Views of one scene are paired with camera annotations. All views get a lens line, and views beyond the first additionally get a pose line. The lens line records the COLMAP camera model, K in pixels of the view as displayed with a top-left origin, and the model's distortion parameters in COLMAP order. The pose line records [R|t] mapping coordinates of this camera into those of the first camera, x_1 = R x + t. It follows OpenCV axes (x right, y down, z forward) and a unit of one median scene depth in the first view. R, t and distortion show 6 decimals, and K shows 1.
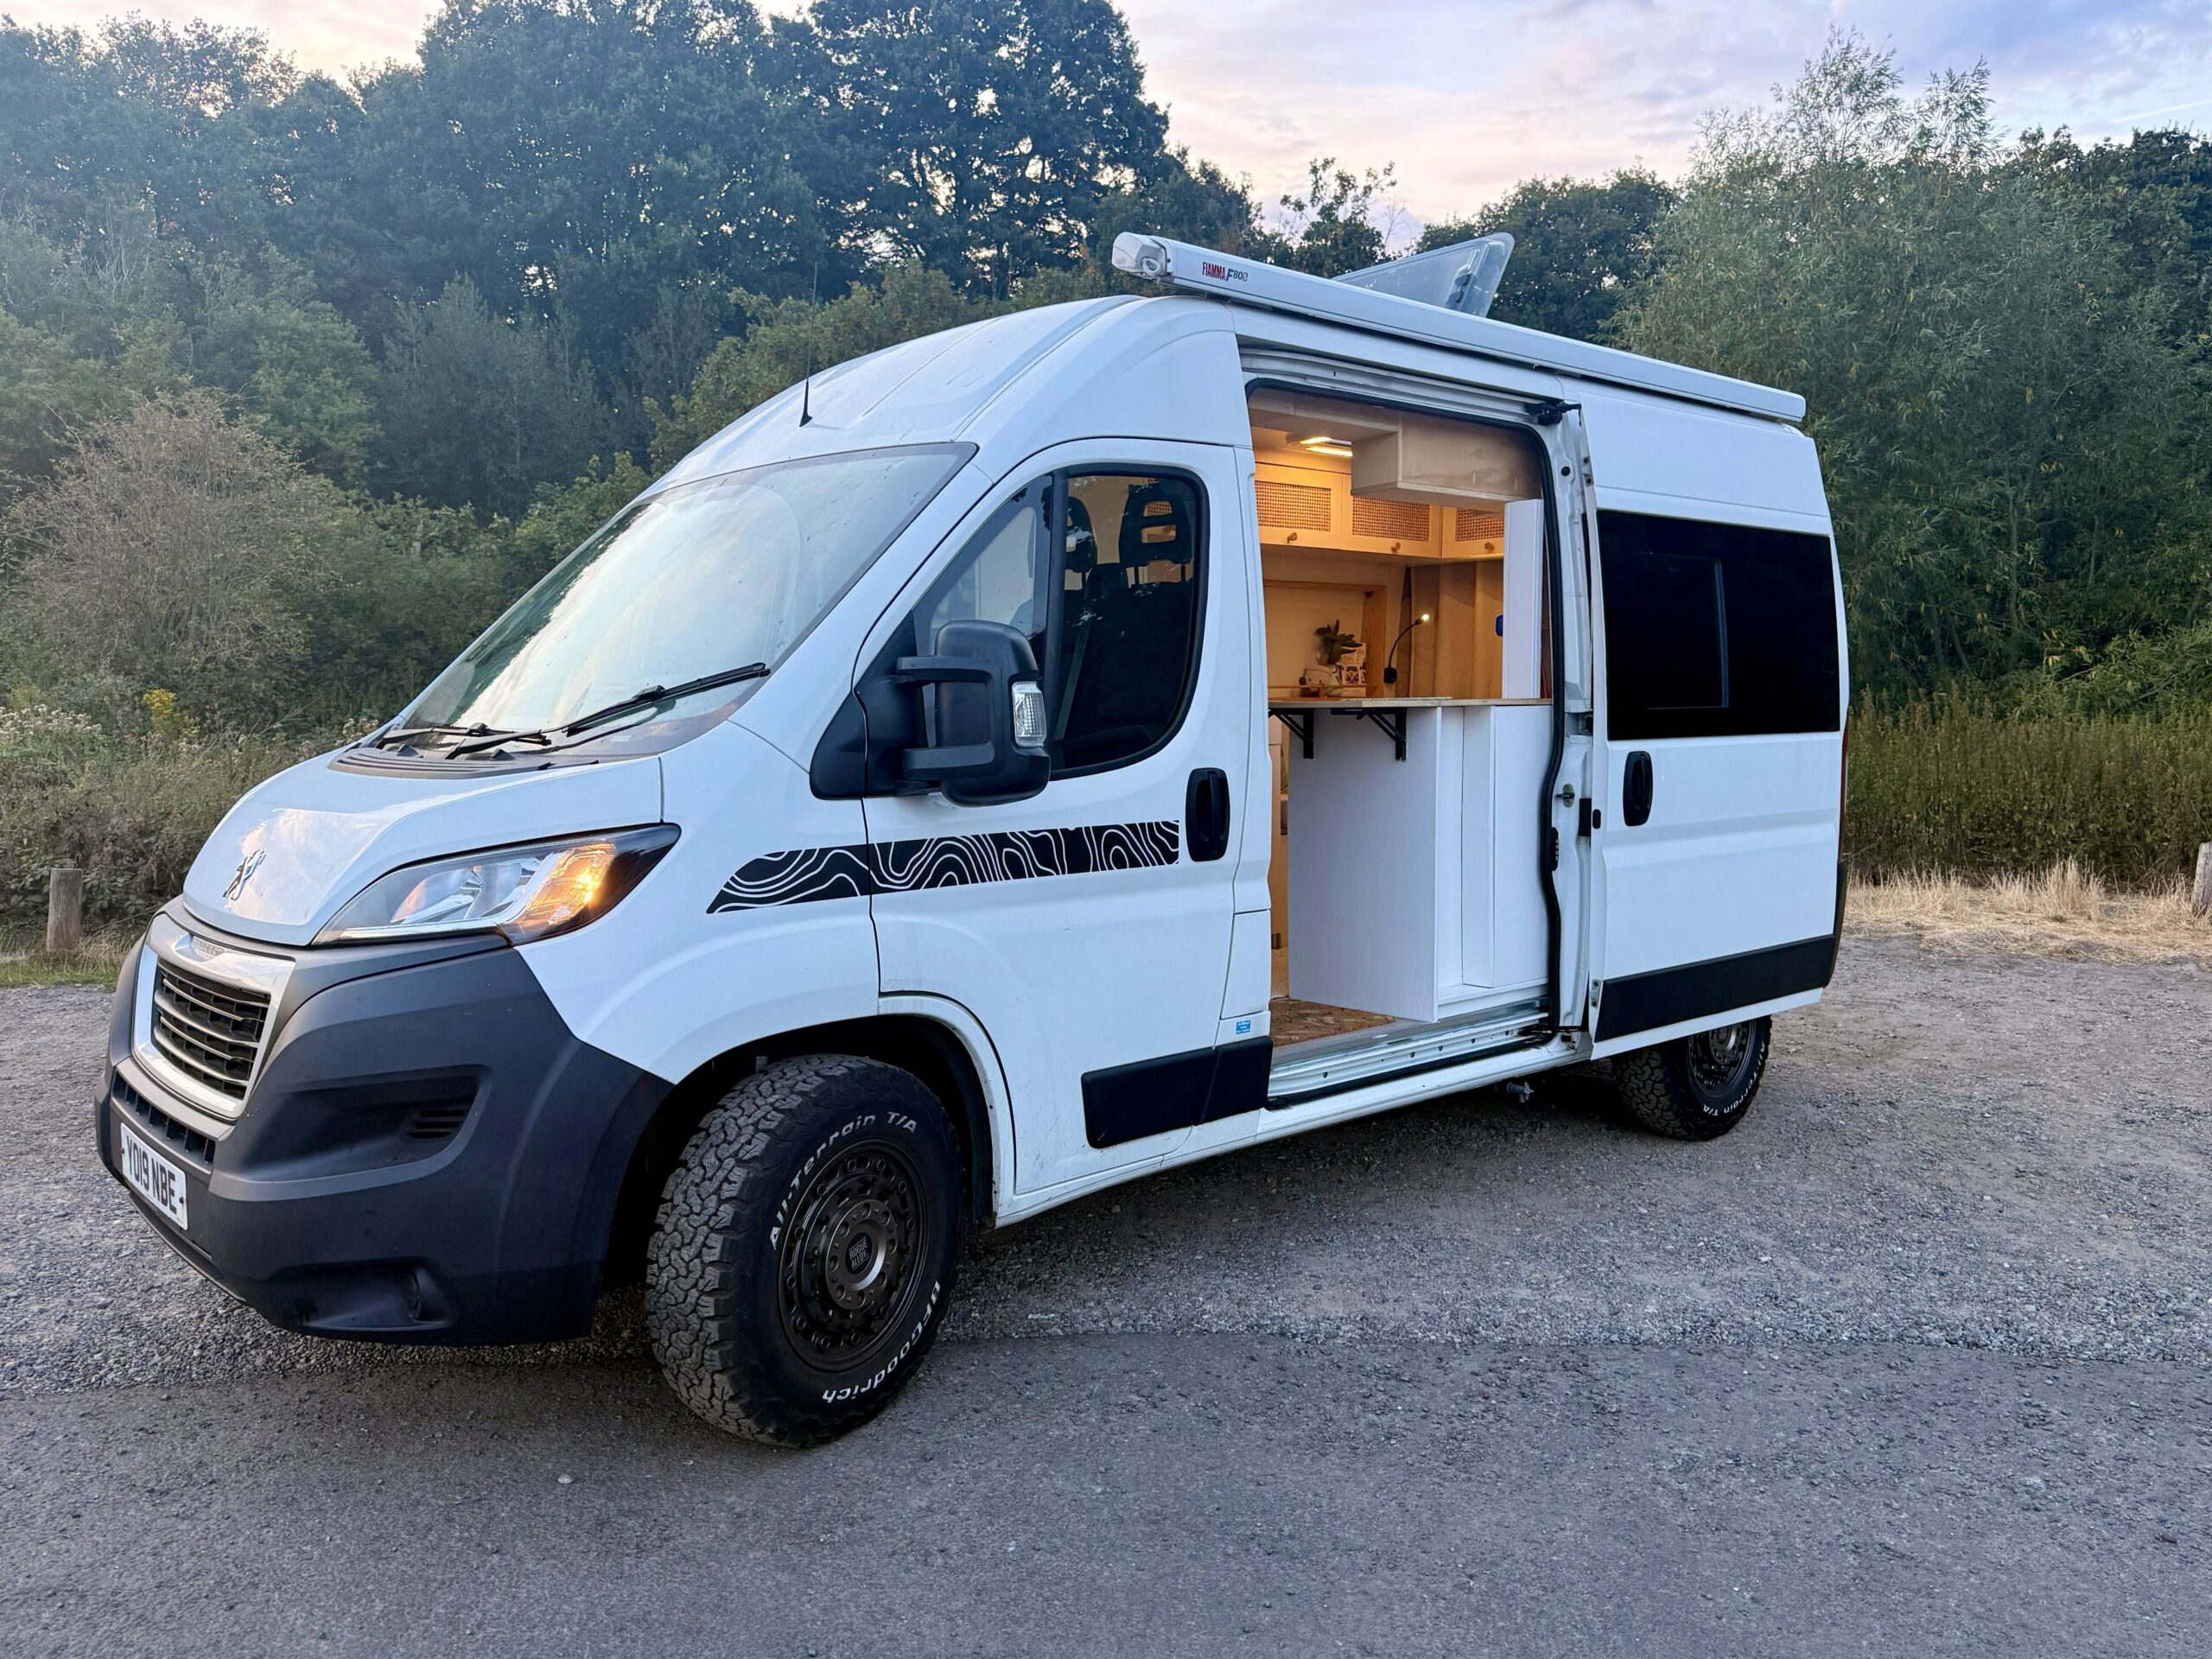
lens RADIAL K [[1623.5, 0, 1104.7], [0, 1623.5, 831.8], [0, 0, 1]] dist [0.092992, -0.125513]
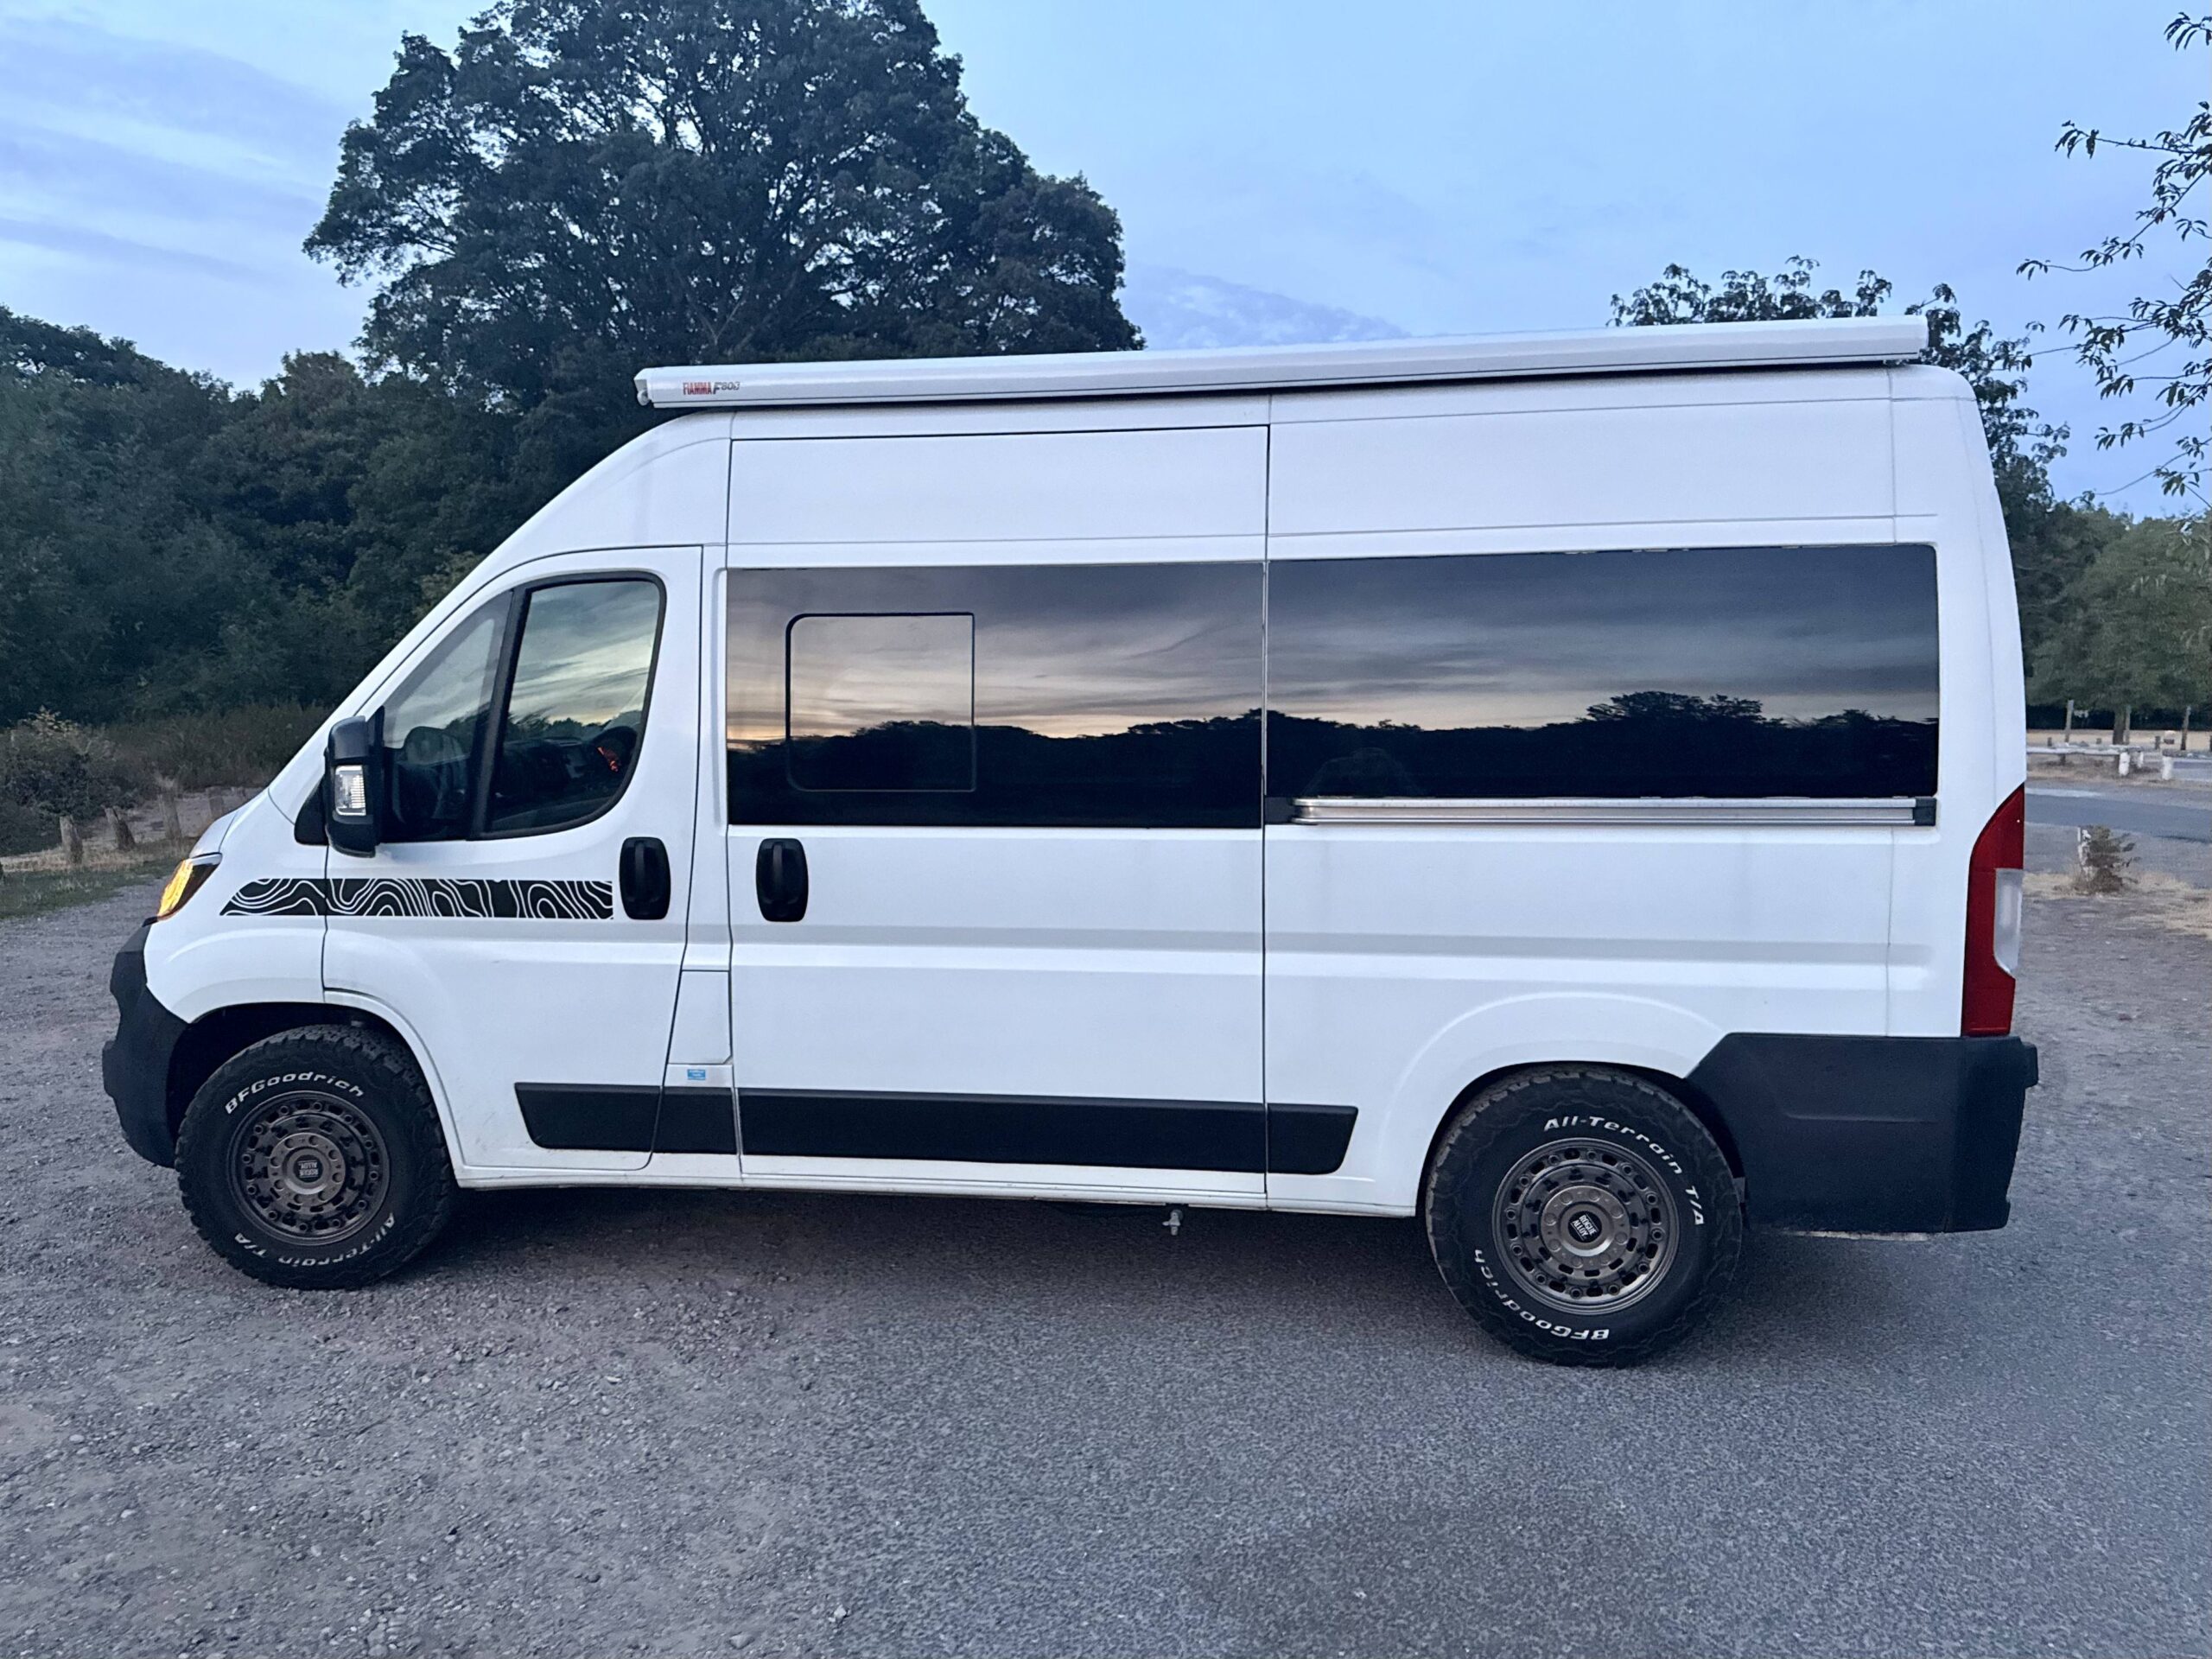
lens RADIAL K [[1574.9, 0, 1124.8], [0, 1574.9, 833.1], [0, 0, 1]] dist [0.037474, -0.043857]
pose [[0.637463, 0.070416, -0.767257, 1.122634], [-0.057896, 0.997377, 0.043434, -0.109877], [0.768303, 0.016734, 0.639868, 0.561944]]
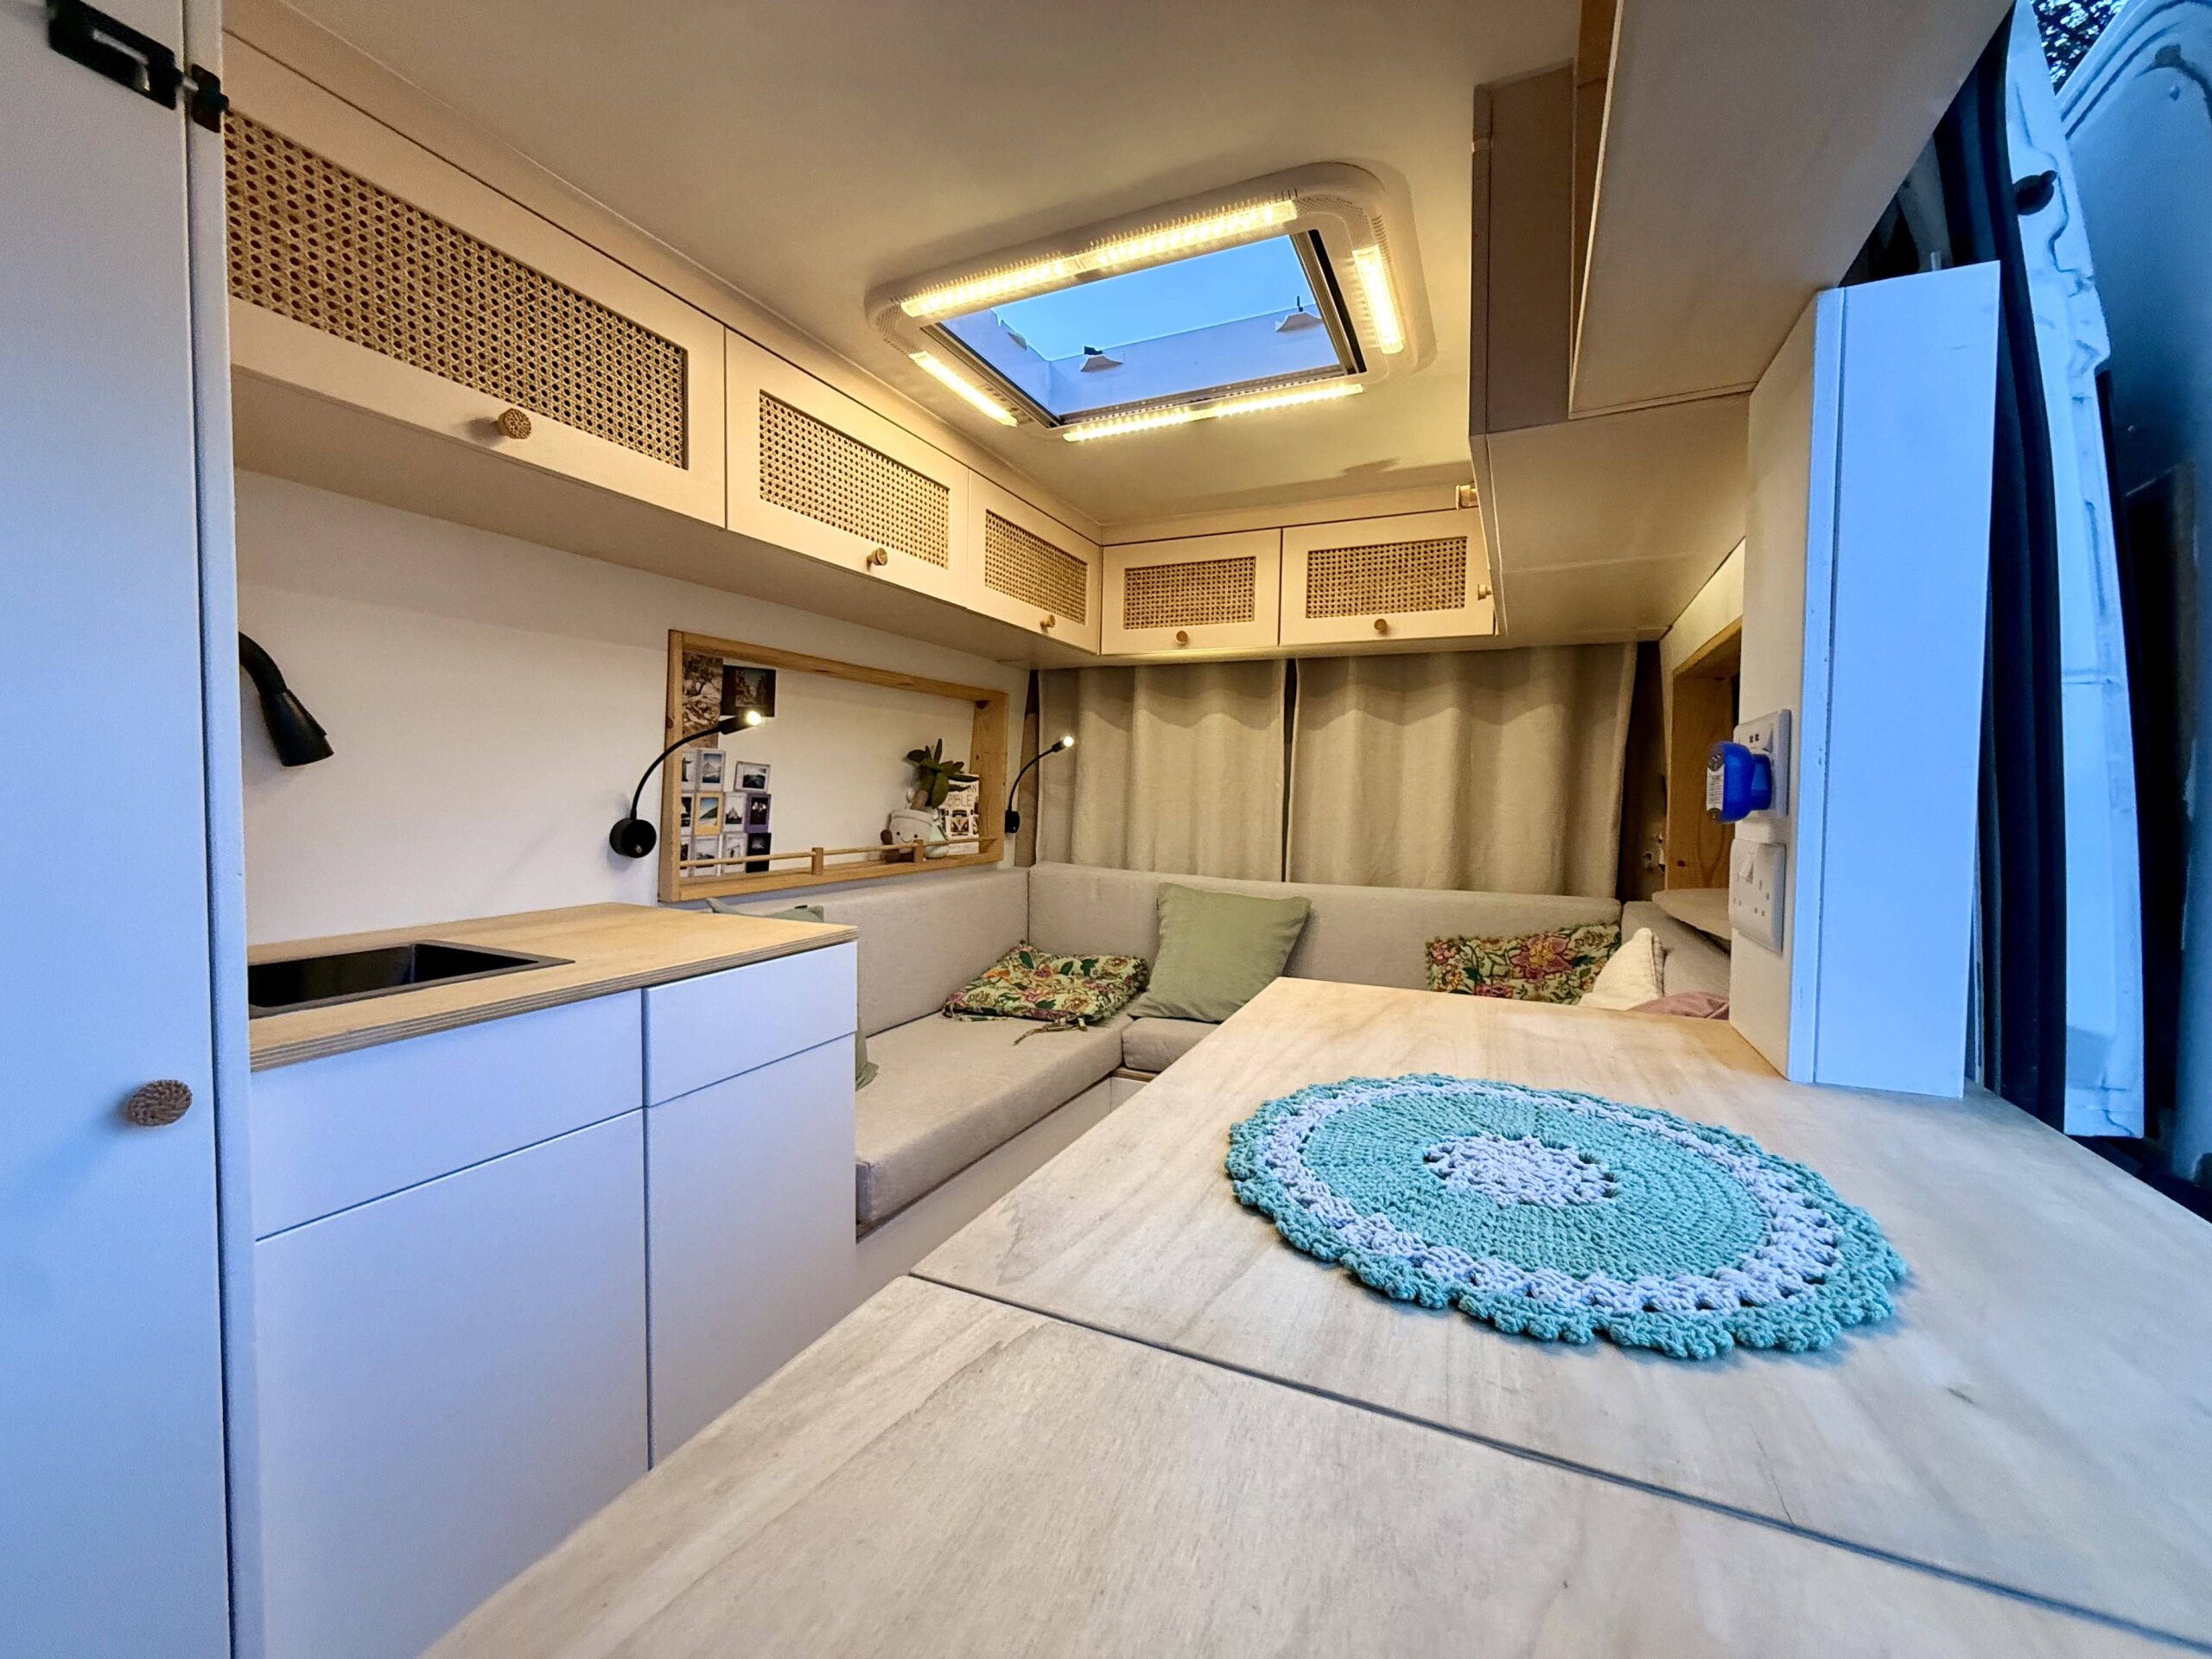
lens RADIAL K [[893.5, 0, 1106.0], [0, 893.5, 829.5], [0, 0, 1]] dist [-0.018398, -0.000028]
pose [[0.923192, 0.003629, 0.384322, 0.127214], [0.007427, 0.999600, -0.027278, -0.157423], [-0.384268, 0.028037, 0.922796, 1.215278]]
